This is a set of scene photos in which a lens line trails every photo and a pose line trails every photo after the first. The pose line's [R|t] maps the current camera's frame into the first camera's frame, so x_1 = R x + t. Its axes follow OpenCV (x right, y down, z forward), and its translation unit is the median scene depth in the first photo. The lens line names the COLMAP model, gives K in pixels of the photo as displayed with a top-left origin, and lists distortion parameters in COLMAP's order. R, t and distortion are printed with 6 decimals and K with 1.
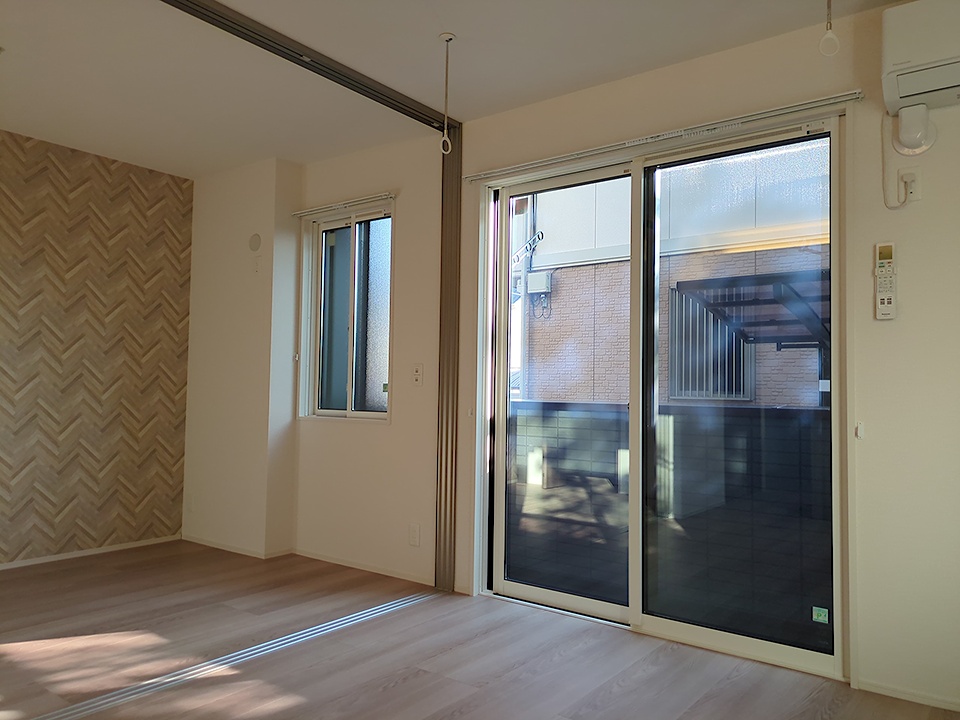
lens RADIAL K [[722.5, 0, 480.1], [0, 722.5, 360.2], [0, 0, 1]] dist [0.020318, -0.005011]
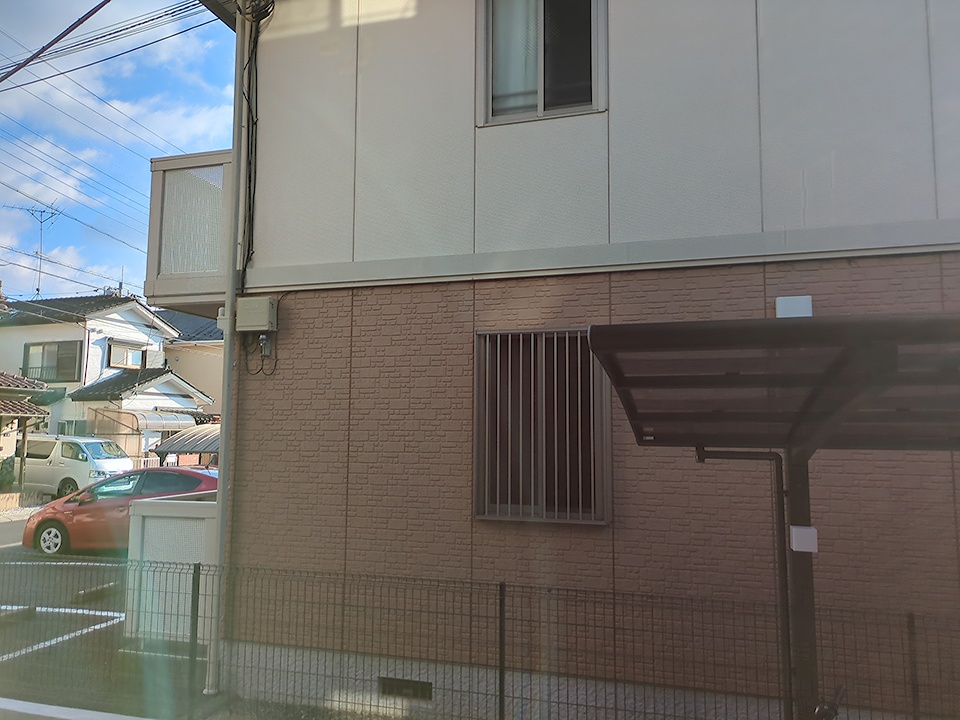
lens RADIAL K [[722.5, 0, 472.3], [0, 722.5, 351.8], [0, 0, 1]] dist [0.020318, -0.005011]
pose [[0.937212, 0.028743, 0.347575, 0.042380], [-0.010348, 0.998451, -0.054665, -0.046723], [-0.348607, 0.047636, 0.936058, 0.391559]]
